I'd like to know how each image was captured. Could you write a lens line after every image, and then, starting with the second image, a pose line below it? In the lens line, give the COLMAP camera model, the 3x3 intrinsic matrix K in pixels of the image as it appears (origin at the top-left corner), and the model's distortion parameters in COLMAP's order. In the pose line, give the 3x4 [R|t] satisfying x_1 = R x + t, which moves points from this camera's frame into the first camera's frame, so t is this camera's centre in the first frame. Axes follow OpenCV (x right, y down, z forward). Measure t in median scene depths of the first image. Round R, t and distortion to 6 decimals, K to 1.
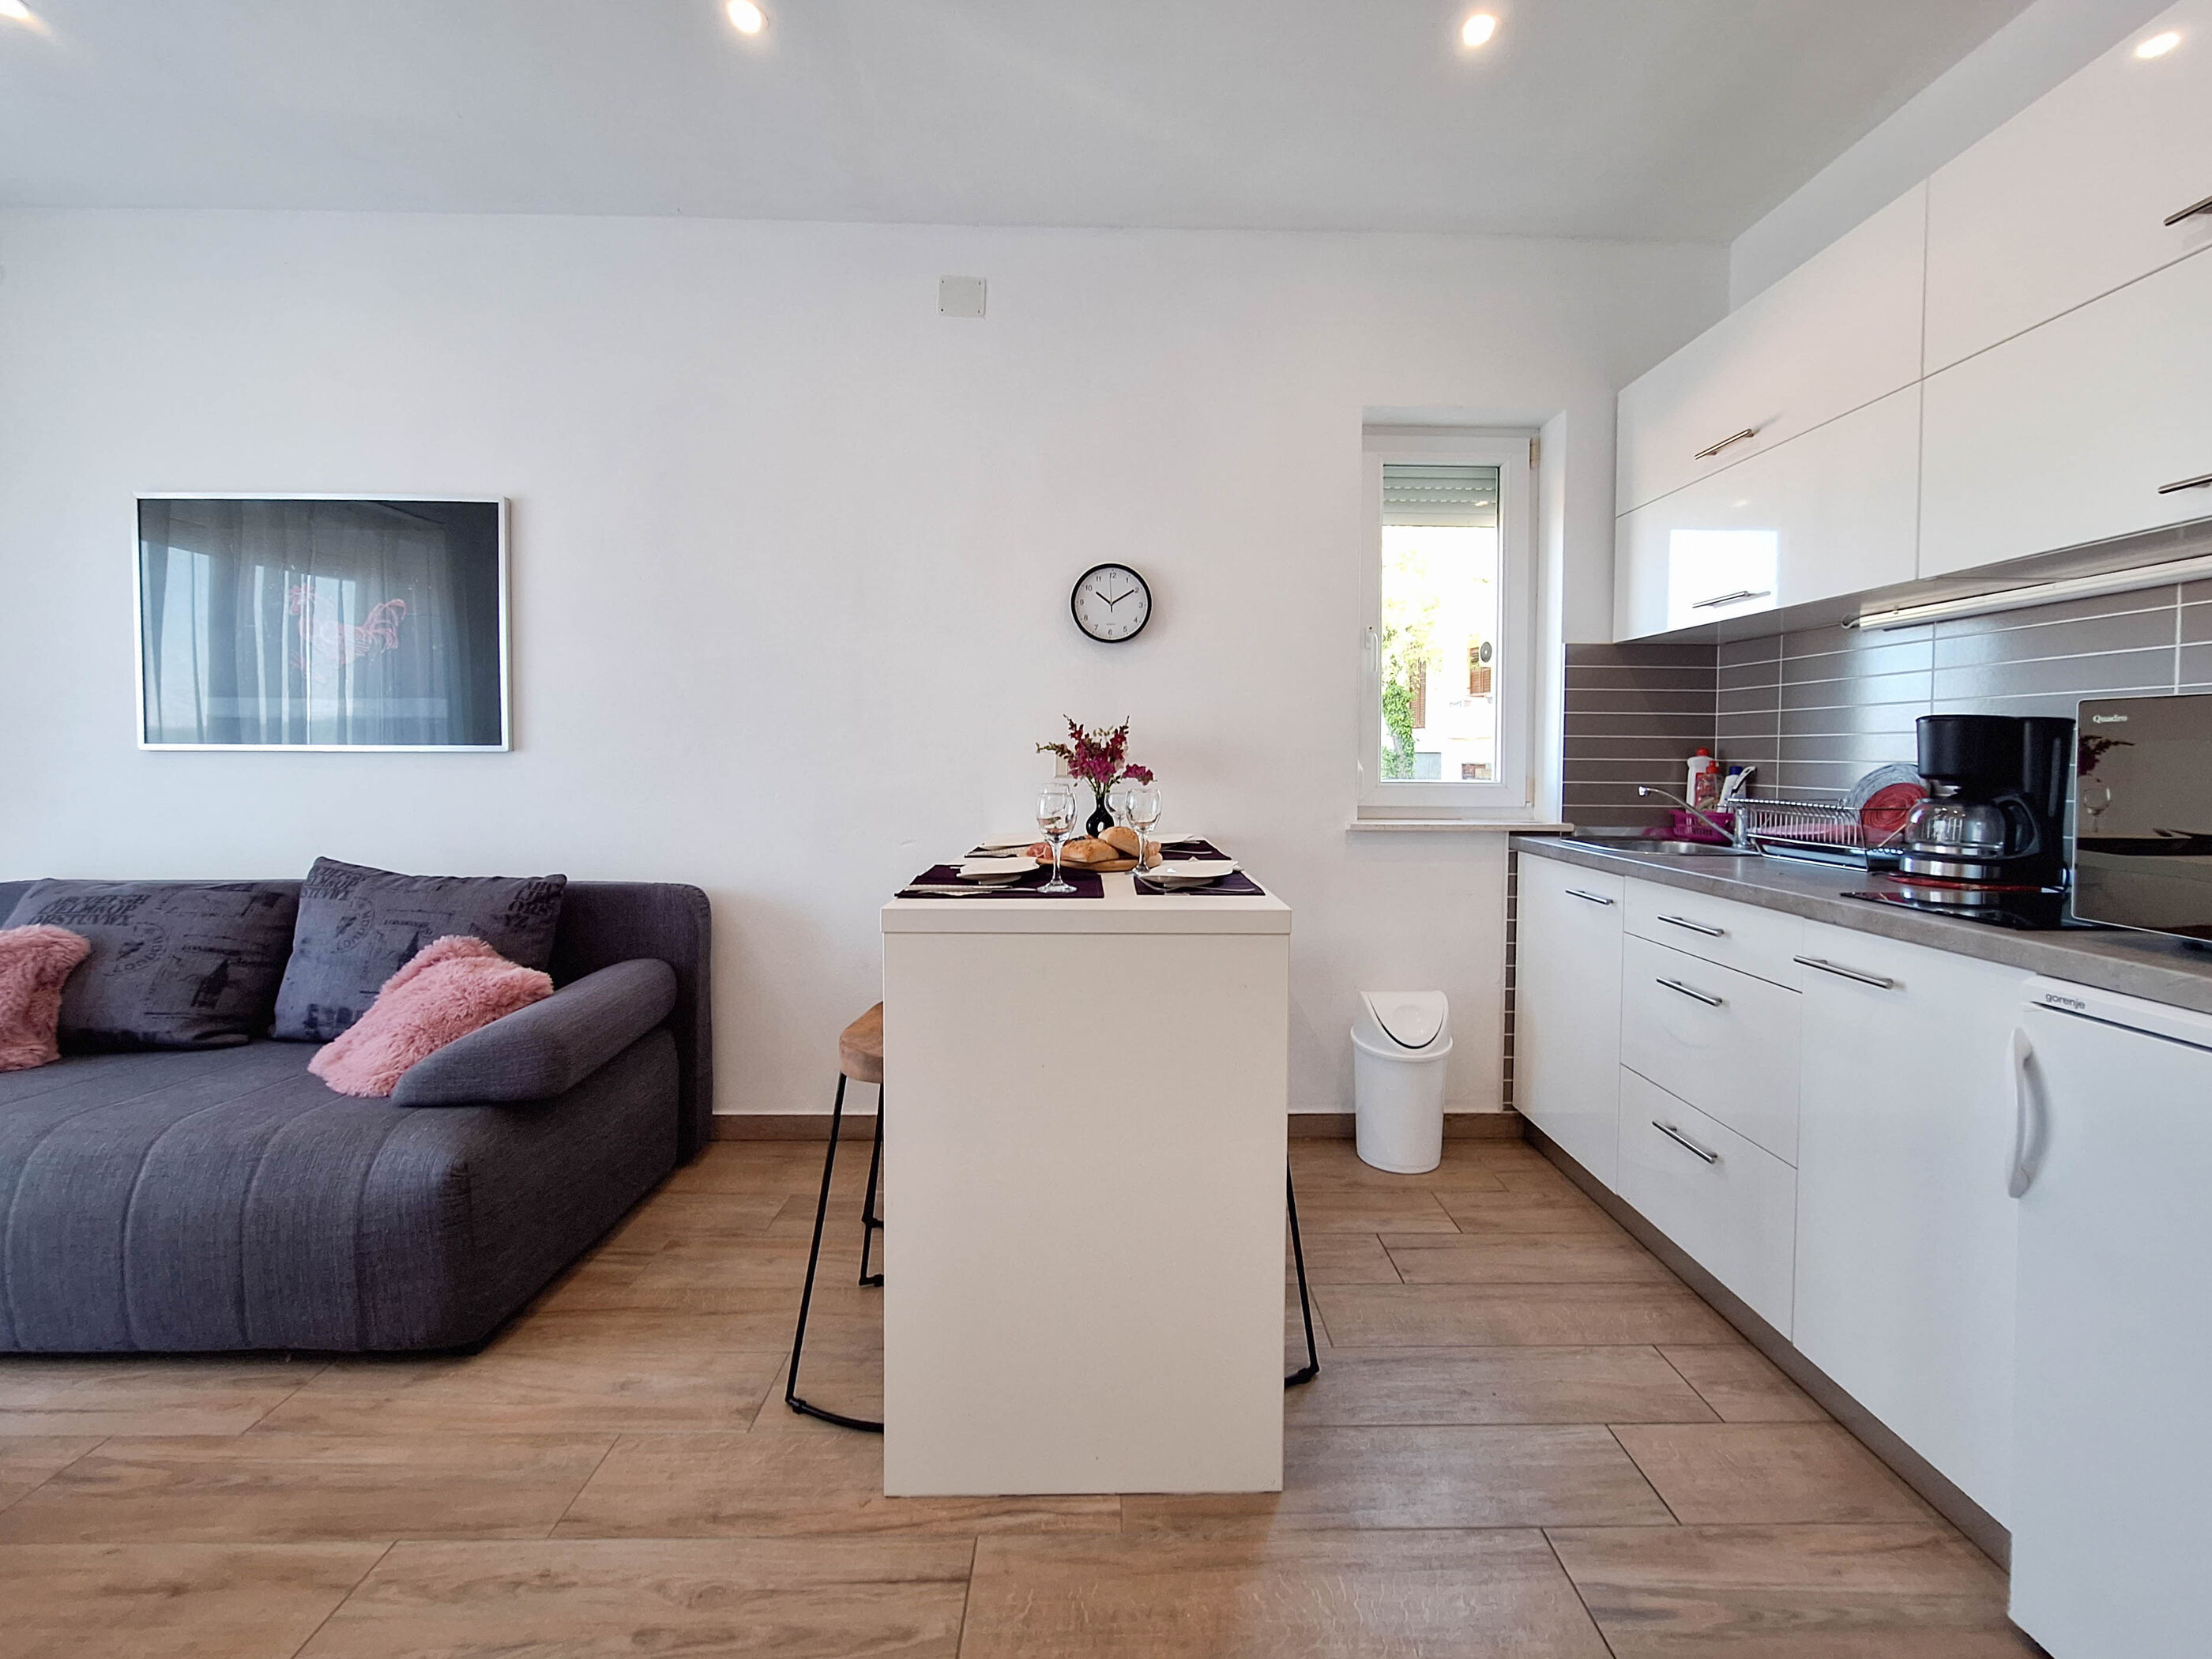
lens RADIAL K [[925.5, 0, 1127.5], [0, 925.5, 781.3], [0, 0, 1]] dist [-0.001102, 0.000072]
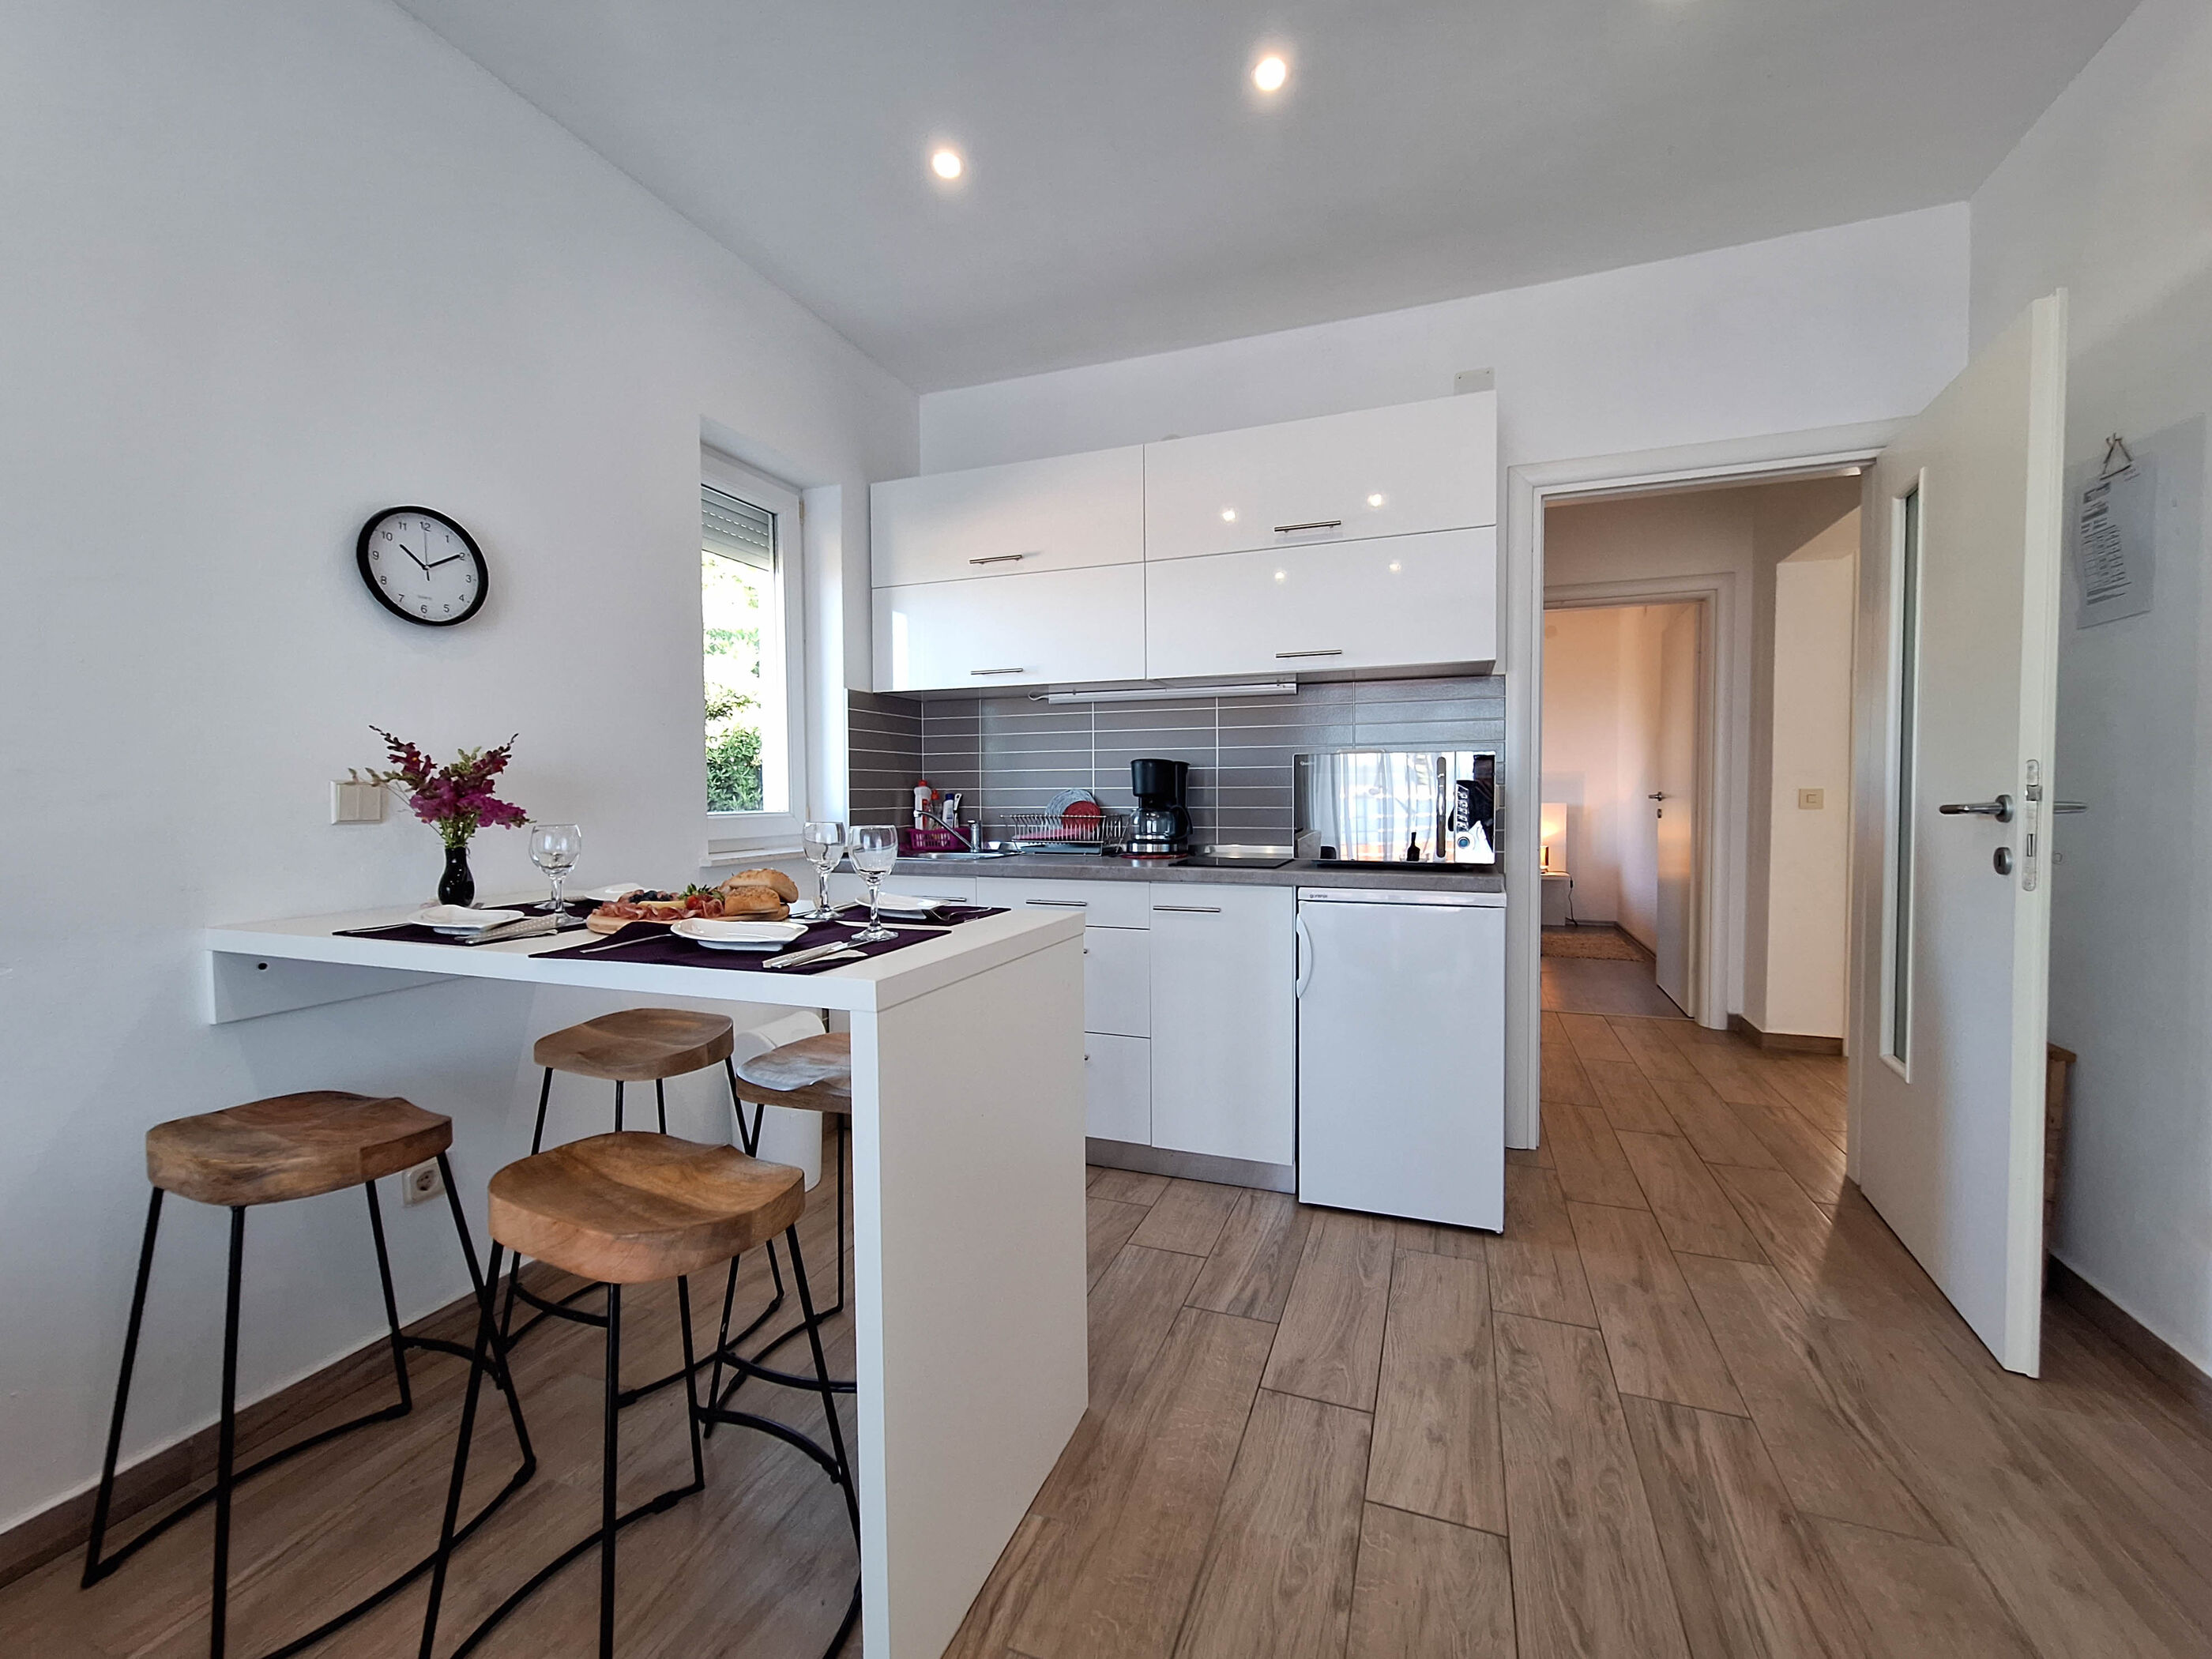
lens RADIAL K [[890.0, 0, 1126.9], [0, 890.0, 824.1], [0, 0, 1]] dist [-0.002326, 0.000119]
pose [[0.366804, -0.042810, 0.929313, -0.543818], [0.037552, 0.998808, 0.031190, -0.003473], [-0.929540, 0.023457, 0.367974, 0.340308]]
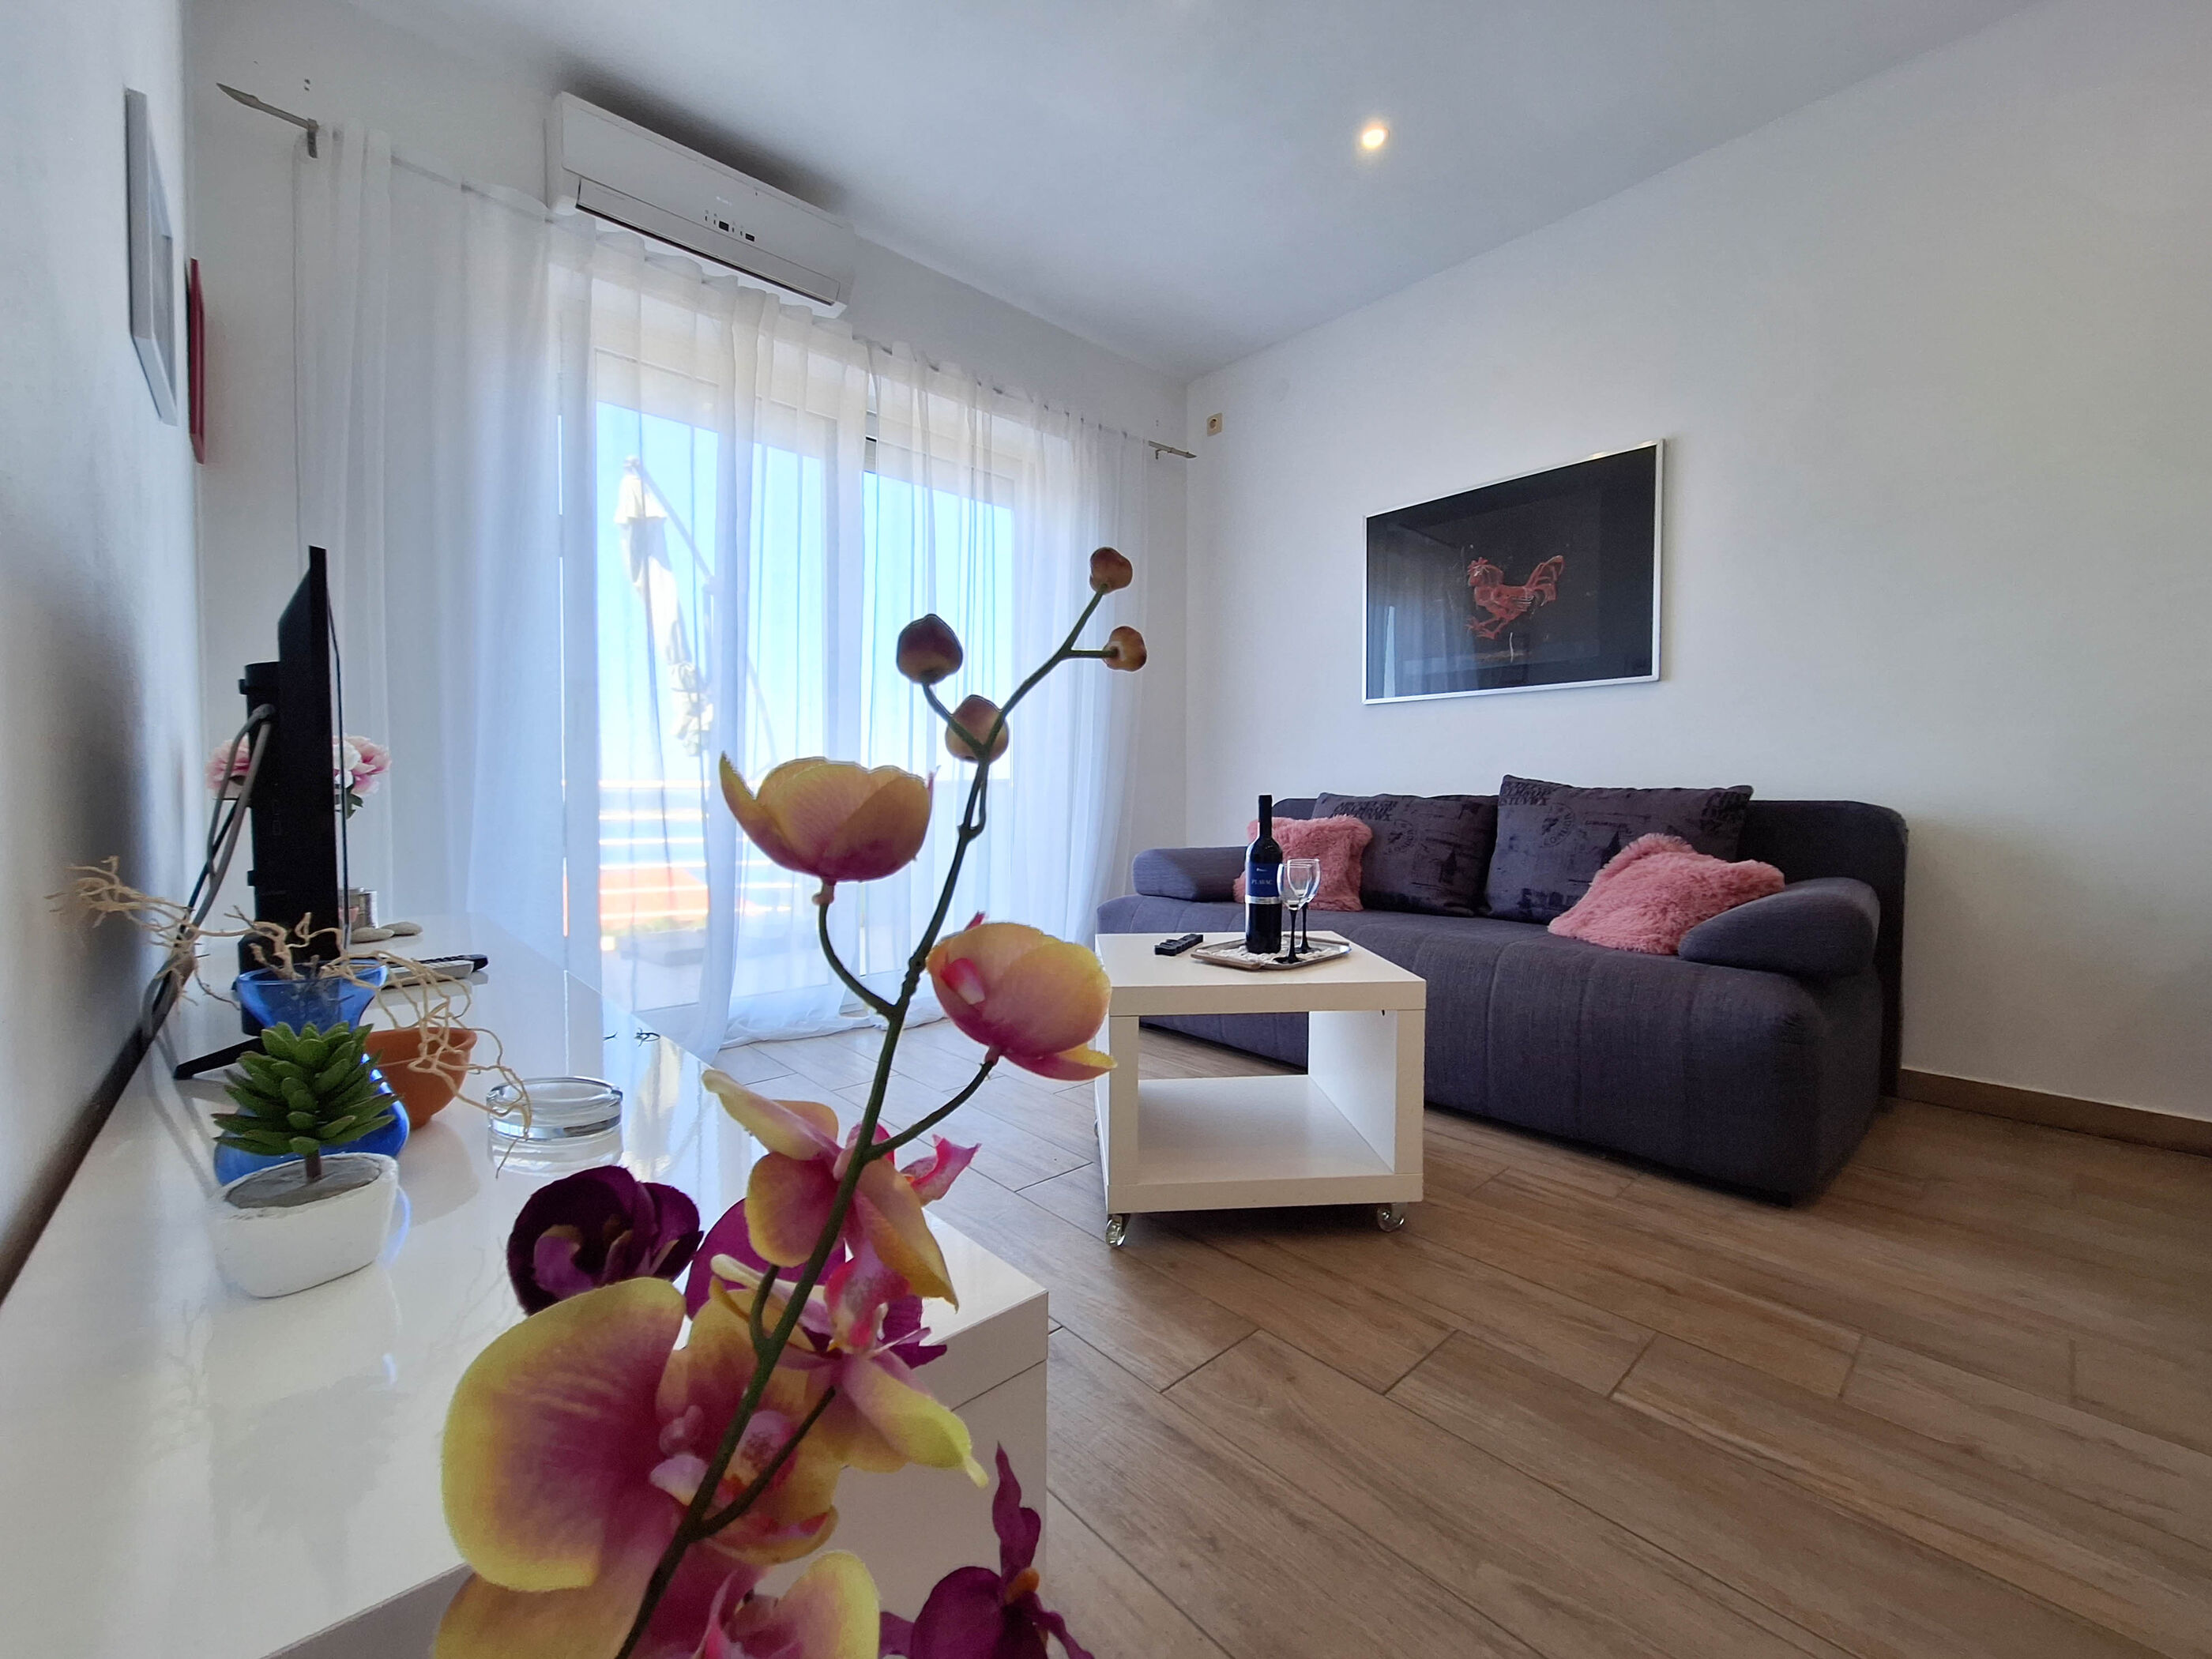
lens RADIAL K [[901.9, 0, 1131.1], [0, 901.9, 821.5], [0, 0, 1]] dist [0.001336, 0.000612]
pose [[0.670245, 0.015360, -0.741981, -0.360660], [-0.016107, 0.999851, 0.006149, 0.156216], [0.741965, 0.007829, 0.670393, -0.165253]]
